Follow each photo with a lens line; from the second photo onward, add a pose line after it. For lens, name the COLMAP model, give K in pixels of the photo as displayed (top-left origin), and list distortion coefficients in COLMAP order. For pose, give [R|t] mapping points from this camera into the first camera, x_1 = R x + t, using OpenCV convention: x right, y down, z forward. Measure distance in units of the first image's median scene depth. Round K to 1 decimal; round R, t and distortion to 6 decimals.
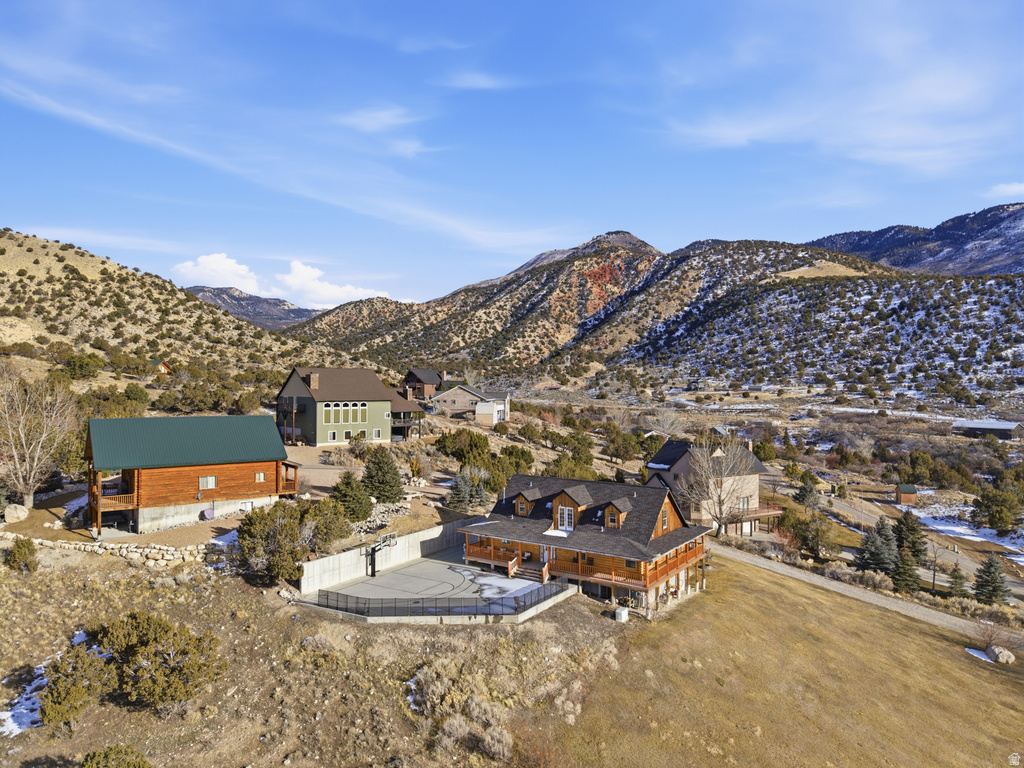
lens RADIAL K [[705.1, 0, 512.0], [0, 705.1, 384.0], [0, 0, 1]] dist [0.046345, -0.035420]
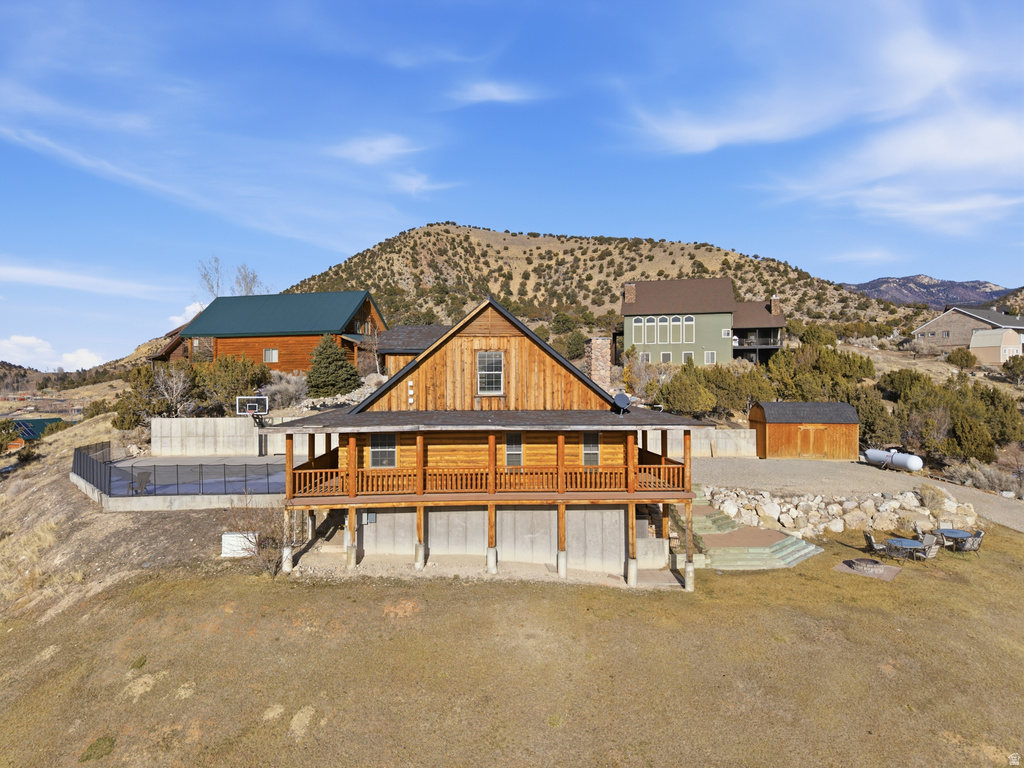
lens RADIAL K [[693.6, 0, 486.4], [0, 693.6, 384.2], [0, 0, 1]] dist [-0.000891, -0.001600]
pose [[0.582535, -0.005069, -0.812790, 0.048623], [0.006995, 0.999975, -0.001223, 0.018017], [0.812776, -0.004973, 0.582556, 0.069875]]
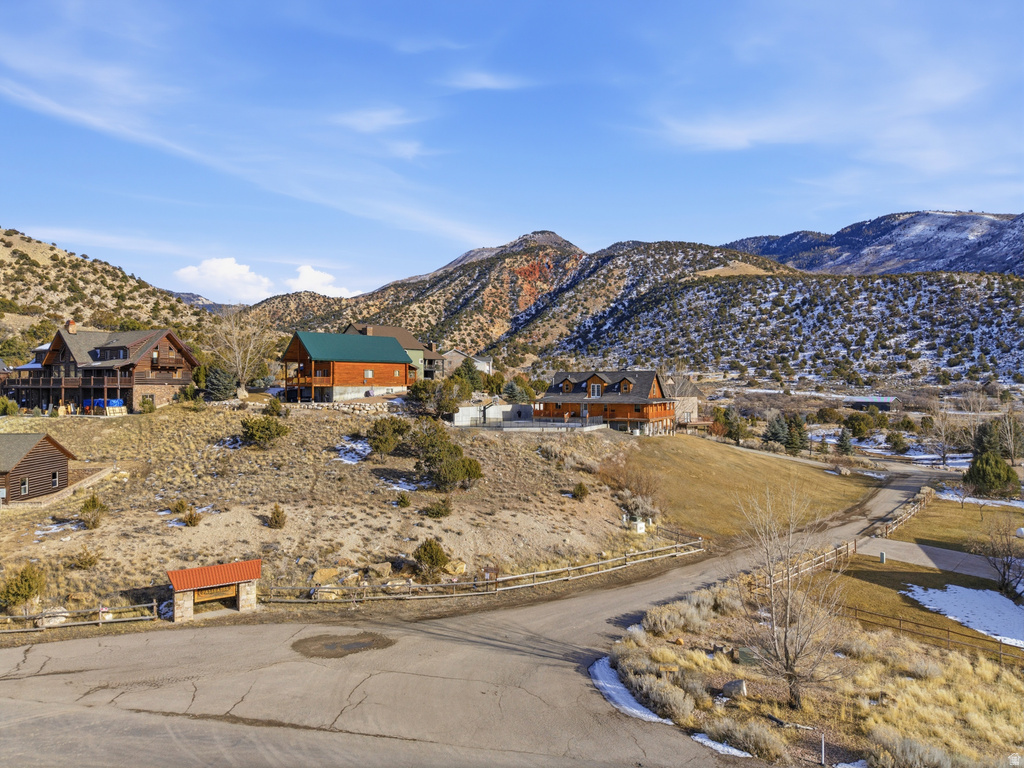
lens RADIAL K [[709.7, 0, 512.0], [0, 709.7, 384.0], [0, 0, 1]] dist [0.069785, -0.076752]
pose [[0.993983, -0.002581, 0.109508, -0.028611], [0.002543, 0.999997, 0.000488, 0.016153], [-0.109509, -0.000206, 0.993986, -0.060811]]
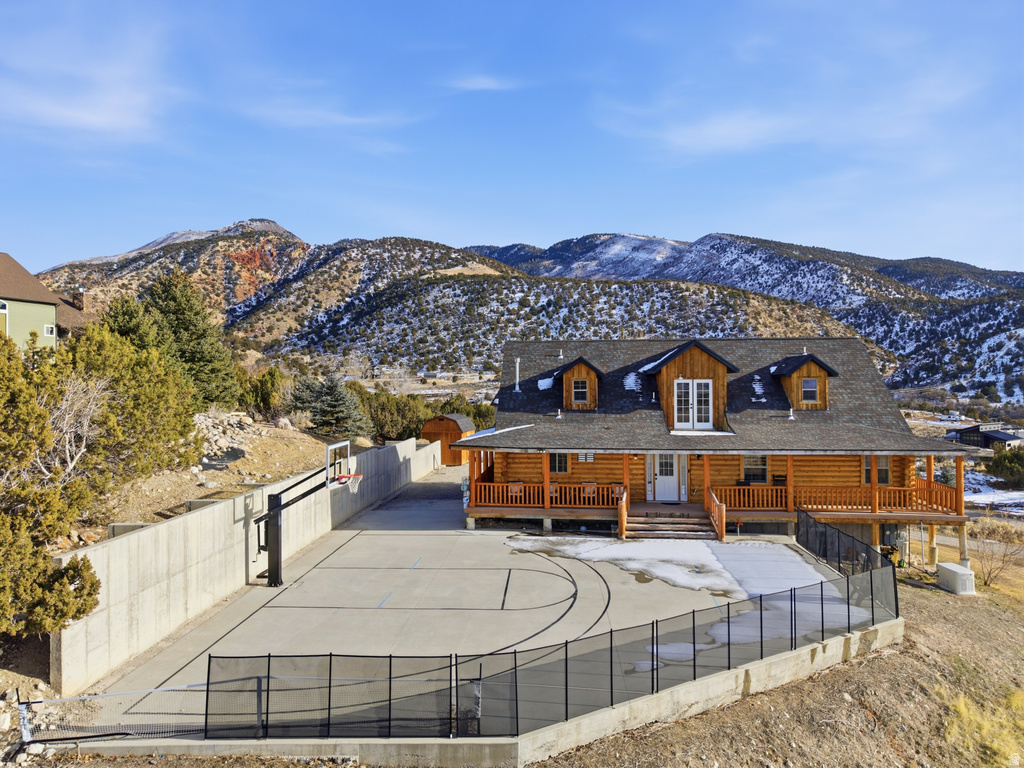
lens RADIAL K [[697.8, 0, 524.0], [0, 697.8, 385.0], [0, 0, 1]] dist [0.075718, -0.128521]
pose [[0.871142, -0.003301, 0.491020, -0.023067], [0.003618, 0.999993, 0.000303, 0.016556], [-0.491018, 0.001512, 0.871148, 0.060925]]
